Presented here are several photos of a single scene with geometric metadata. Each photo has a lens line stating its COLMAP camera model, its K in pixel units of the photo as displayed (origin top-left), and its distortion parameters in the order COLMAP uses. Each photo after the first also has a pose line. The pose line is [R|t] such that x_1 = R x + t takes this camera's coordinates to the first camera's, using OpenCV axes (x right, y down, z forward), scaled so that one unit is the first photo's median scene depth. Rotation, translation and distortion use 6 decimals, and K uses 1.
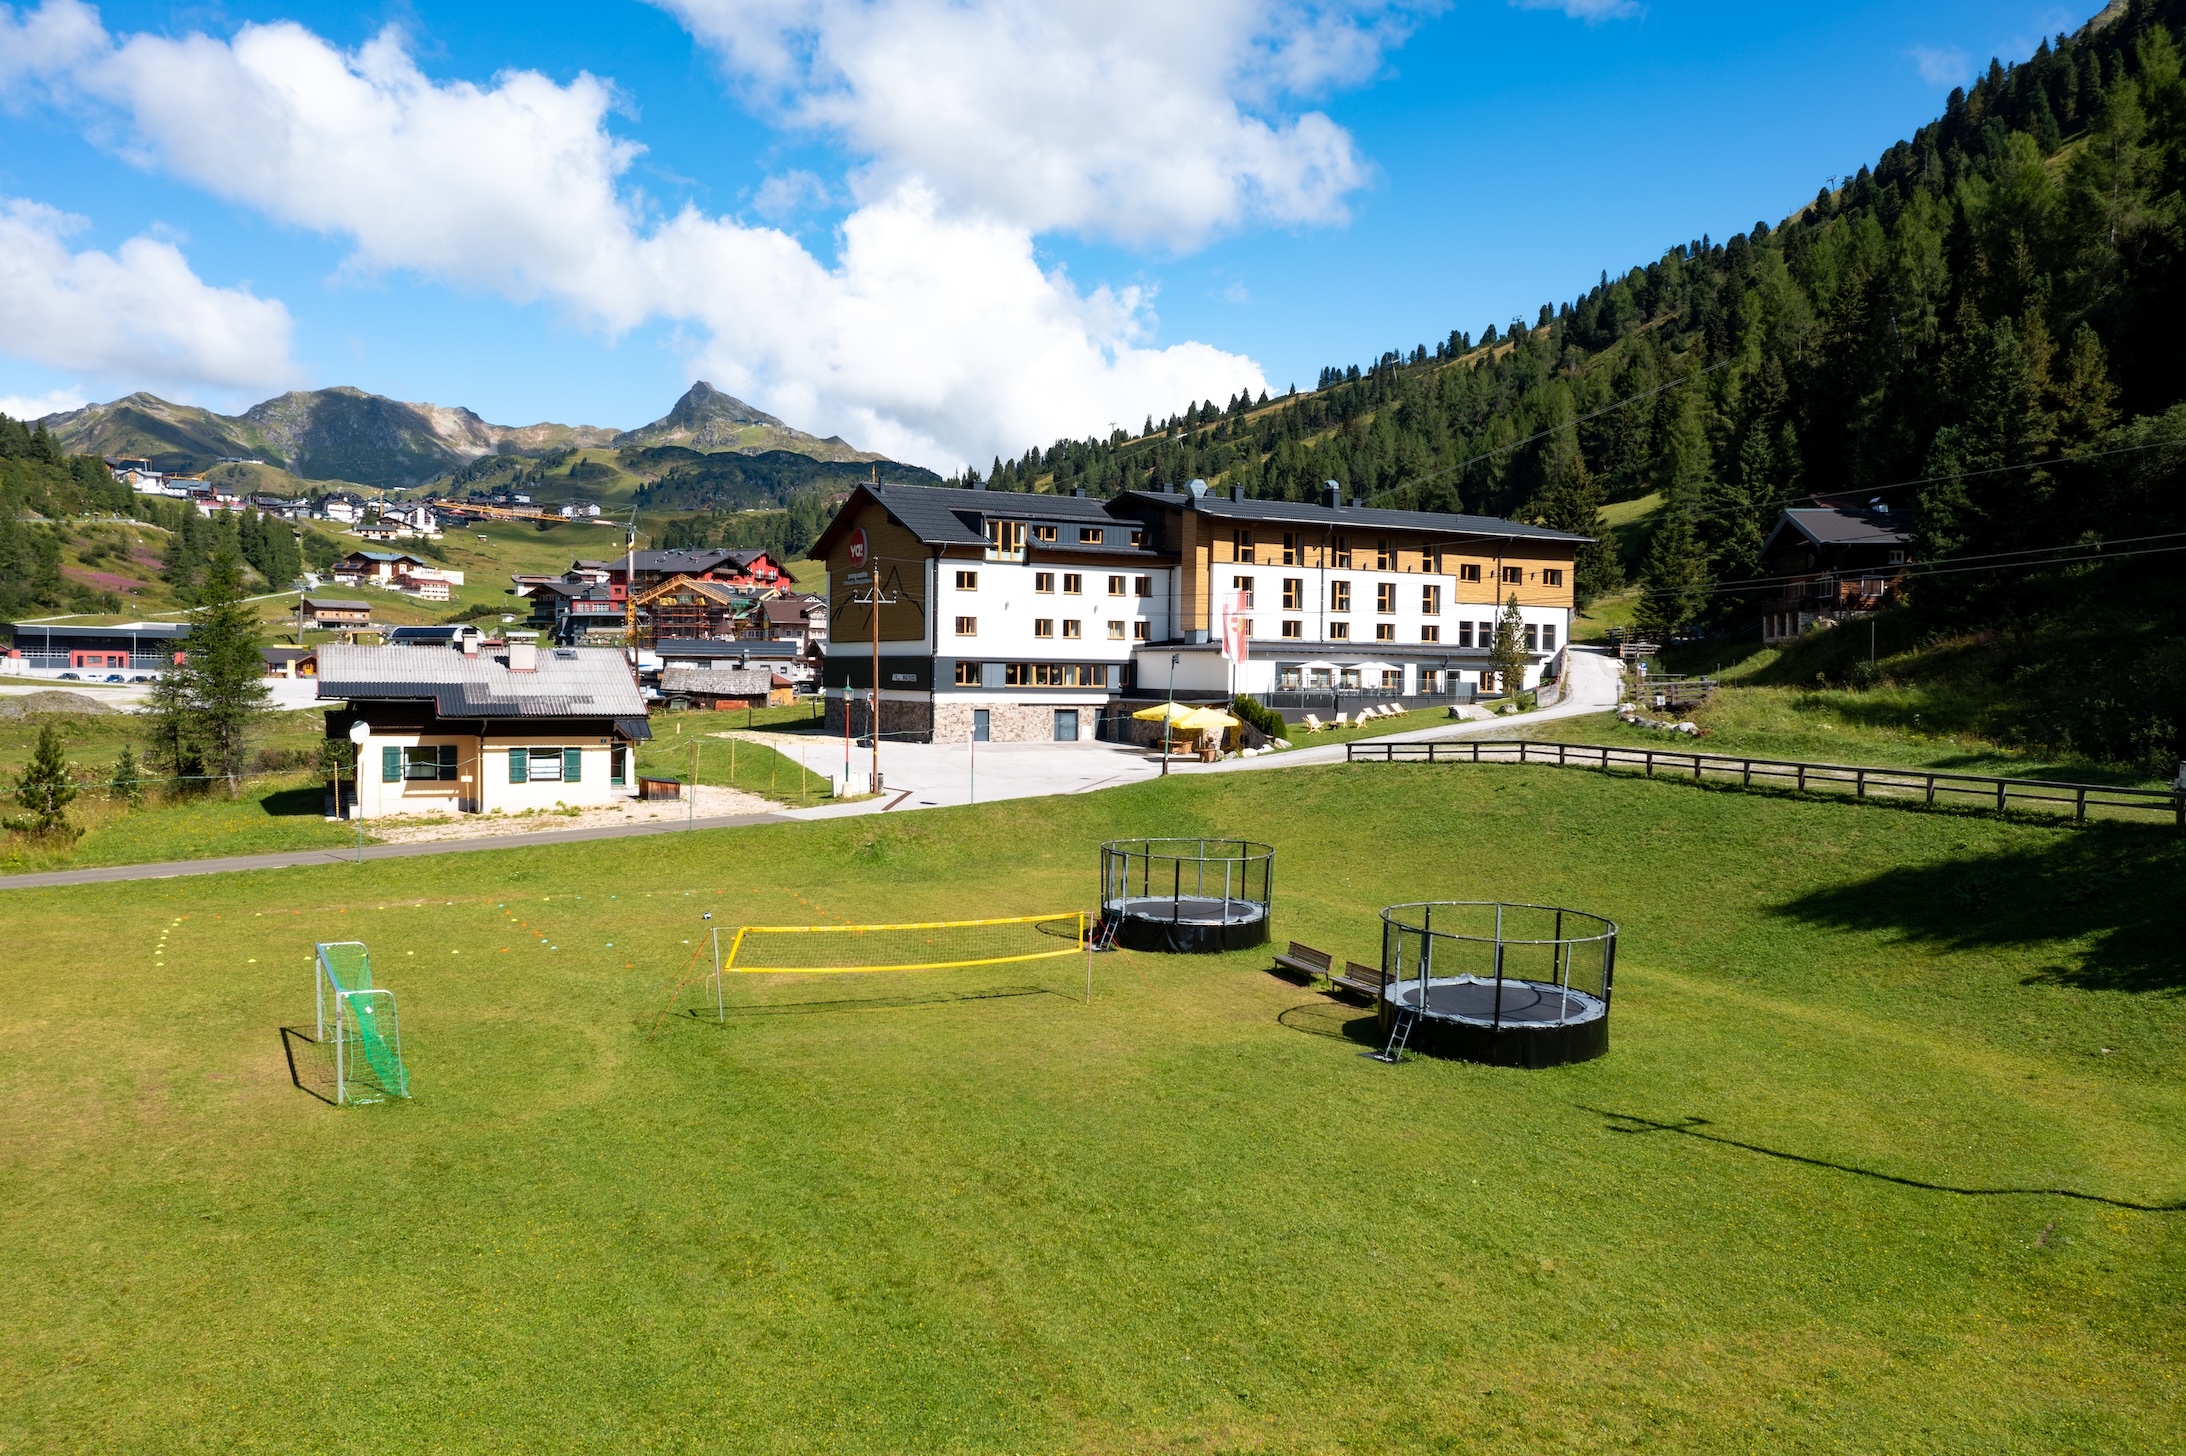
lens RADIAL K [[1729.4, 0, 1087.2], [0, 1729.4, 728.8], [0, 0, 1]] dist [-0.013423, 0.005628]
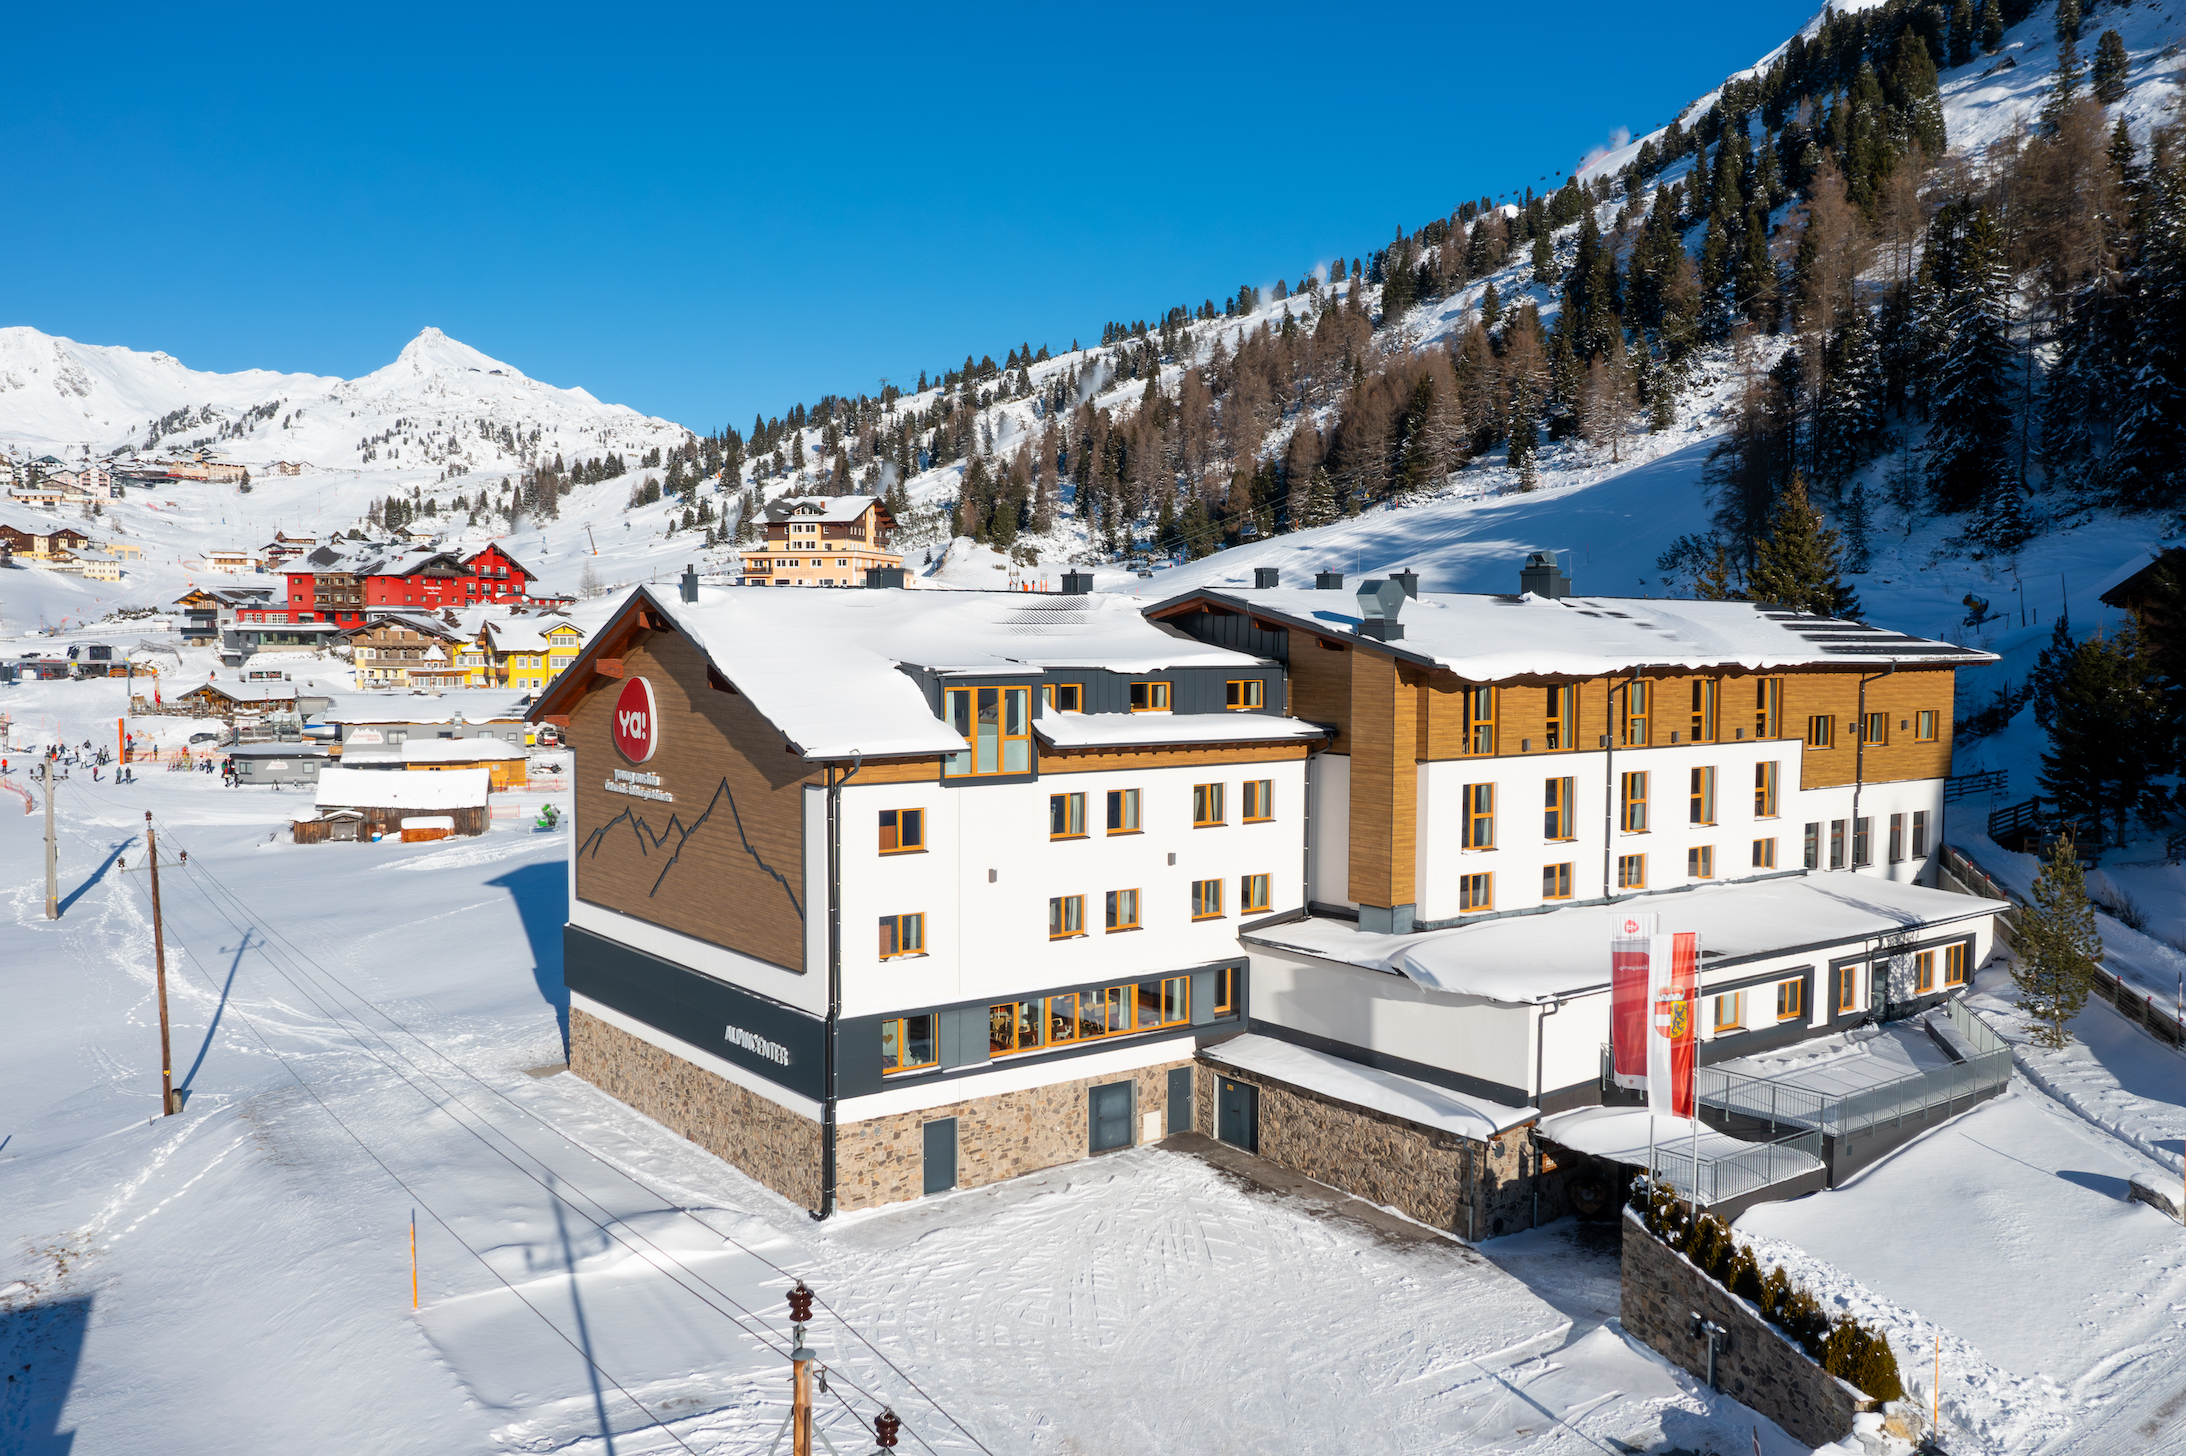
lens RADIAL K [[1733.1, 0, 1087.1], [0, 1733.1, 730.4], [0, 0, 1]] dist [-0.011772, 0.008498]
pose [[0.990500, -0.018751, 0.136225, -0.078710], [0.015112, 0.999502, 0.027700, -0.116810], [-0.136676, -0.025378, 0.990291, 0.543157]]
